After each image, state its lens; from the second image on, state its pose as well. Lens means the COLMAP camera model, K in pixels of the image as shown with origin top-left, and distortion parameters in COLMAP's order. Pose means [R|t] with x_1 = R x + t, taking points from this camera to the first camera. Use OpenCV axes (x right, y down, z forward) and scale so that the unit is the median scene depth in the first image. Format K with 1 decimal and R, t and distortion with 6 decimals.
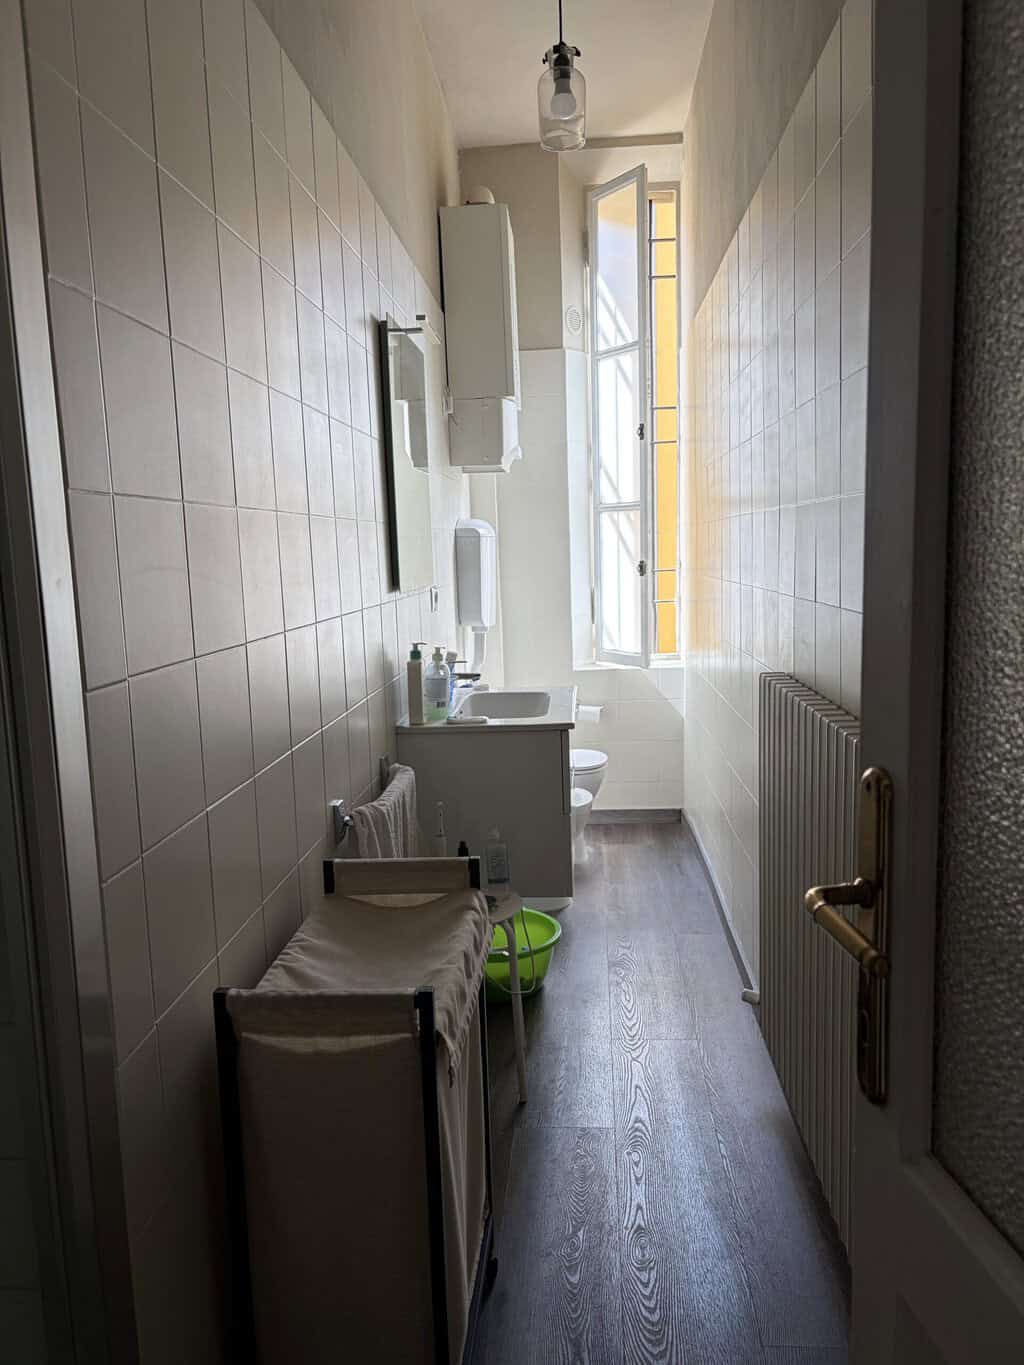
lens RADIAL K [[1032.4, 0, 517.3], [0, 1032.4, 691.6], [0, 0, 1]] dist [0.046263, -0.059782]
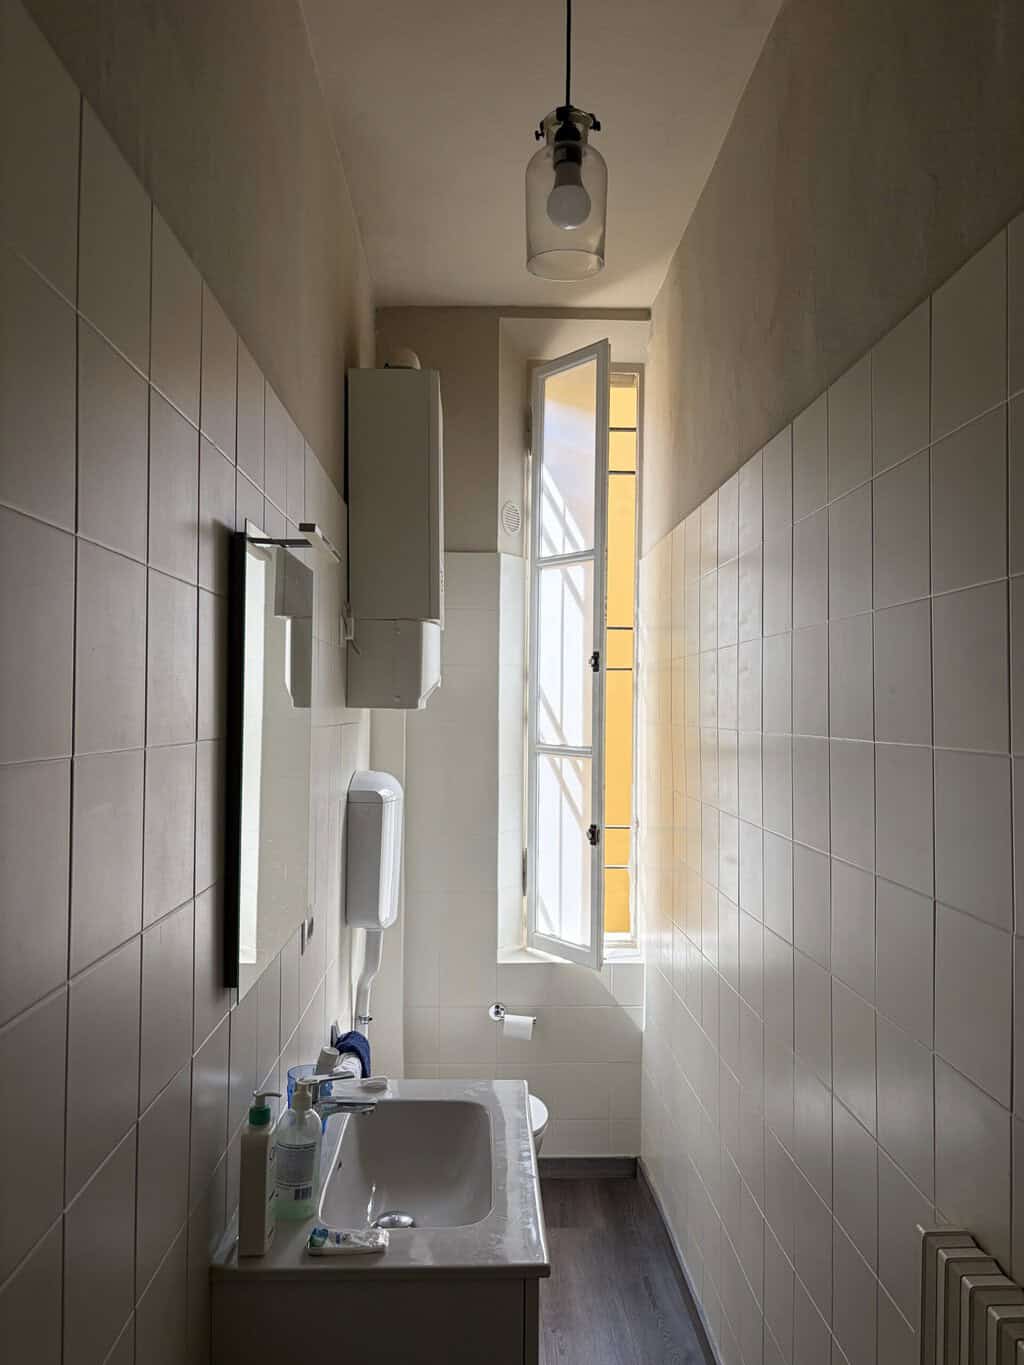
lens RADIAL K [[1032.4, 0, 505.9], [0, 1032.4, 694.3], [0, 0, 1]] dist [0.046263, -0.059782]
pose [[0.995193, 0.041406, 0.088745, -0.016226], [-0.027678, 0.988195, -0.150680, -0.111888], [-0.093936, 0.147499, 0.984591, 0.255490]]
